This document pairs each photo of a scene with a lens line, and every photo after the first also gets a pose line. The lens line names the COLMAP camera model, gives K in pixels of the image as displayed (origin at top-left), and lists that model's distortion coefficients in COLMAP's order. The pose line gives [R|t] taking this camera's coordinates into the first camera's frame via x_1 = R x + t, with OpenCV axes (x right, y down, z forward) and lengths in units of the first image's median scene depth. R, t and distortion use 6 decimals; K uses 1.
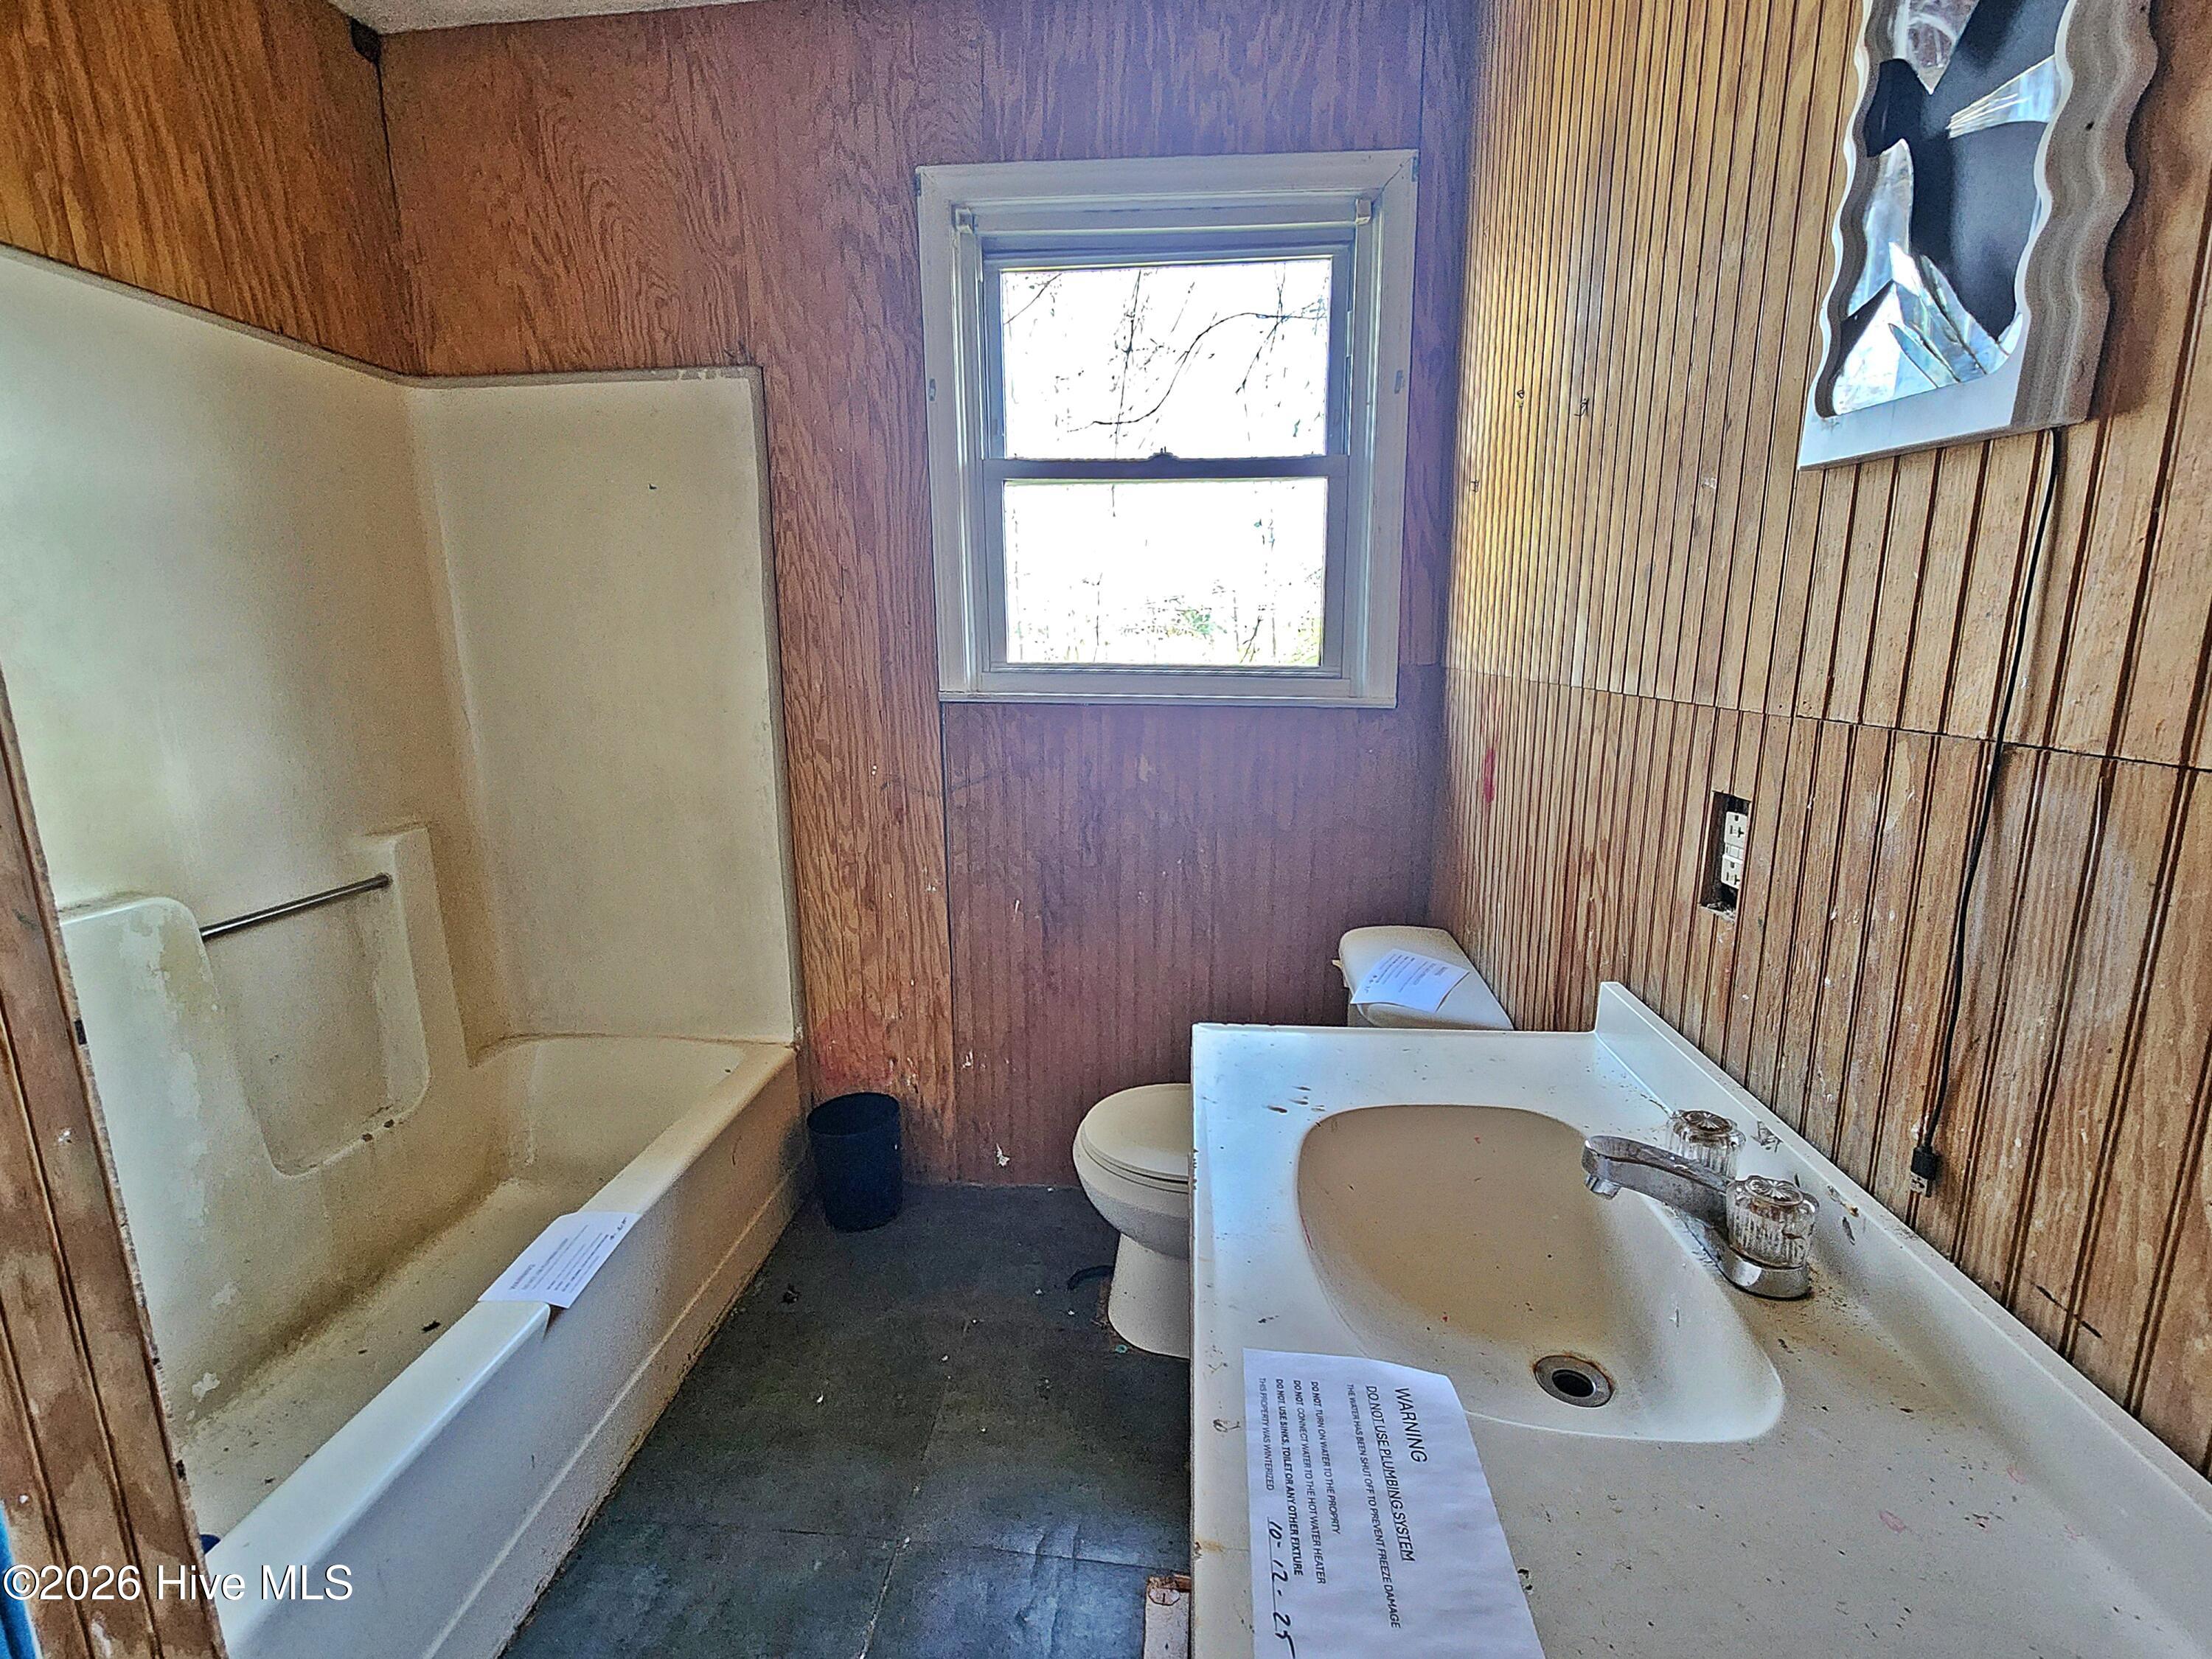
lens RADIAL K [[917.1, 0, 1102.9], [0, 917.1, 821.9], [0, 0, 1]] dist [0.001692, -0.000496]
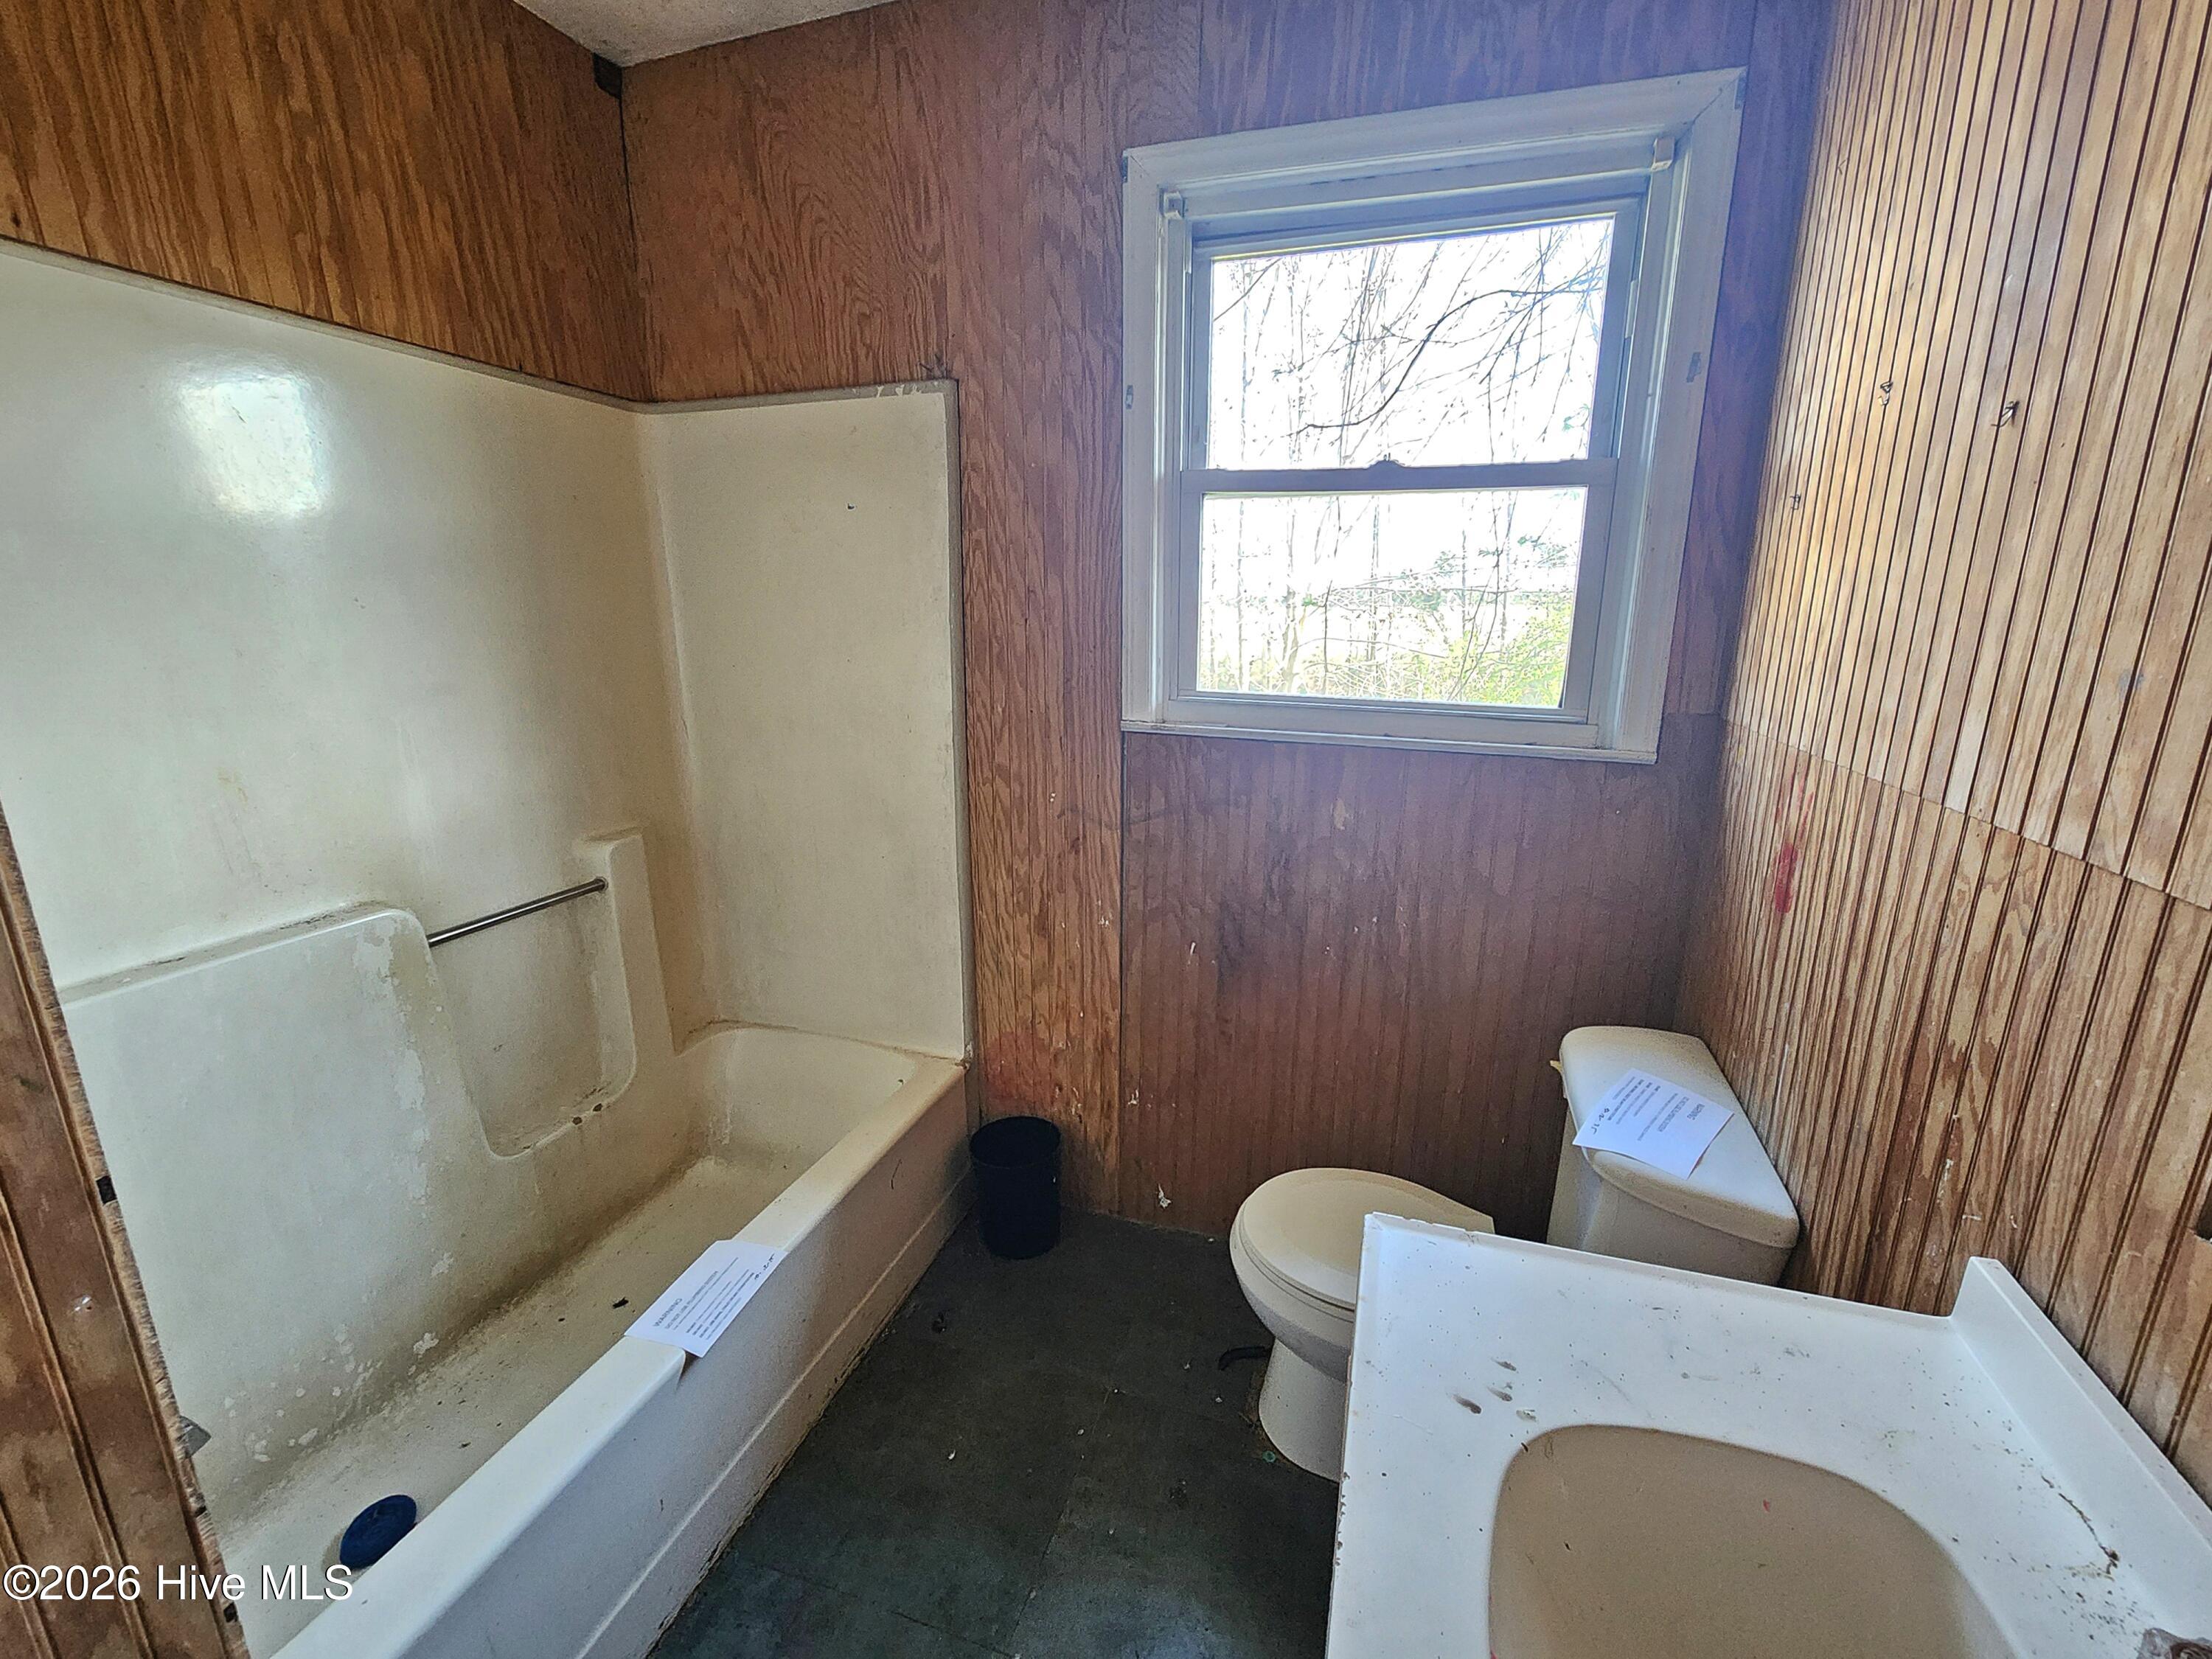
lens RADIAL K [[886.1, 0, 1117.6], [0, 886.1, 827.7], [0, 0, 1]] dist [-0.002634, 0.000172]
pose [[0.975541, 0.064889, -0.210021, 0.017021], [-0.057170, 0.997454, 0.042621, -0.078136], [0.212252, -0.029572, 0.976767, 0.118393]]
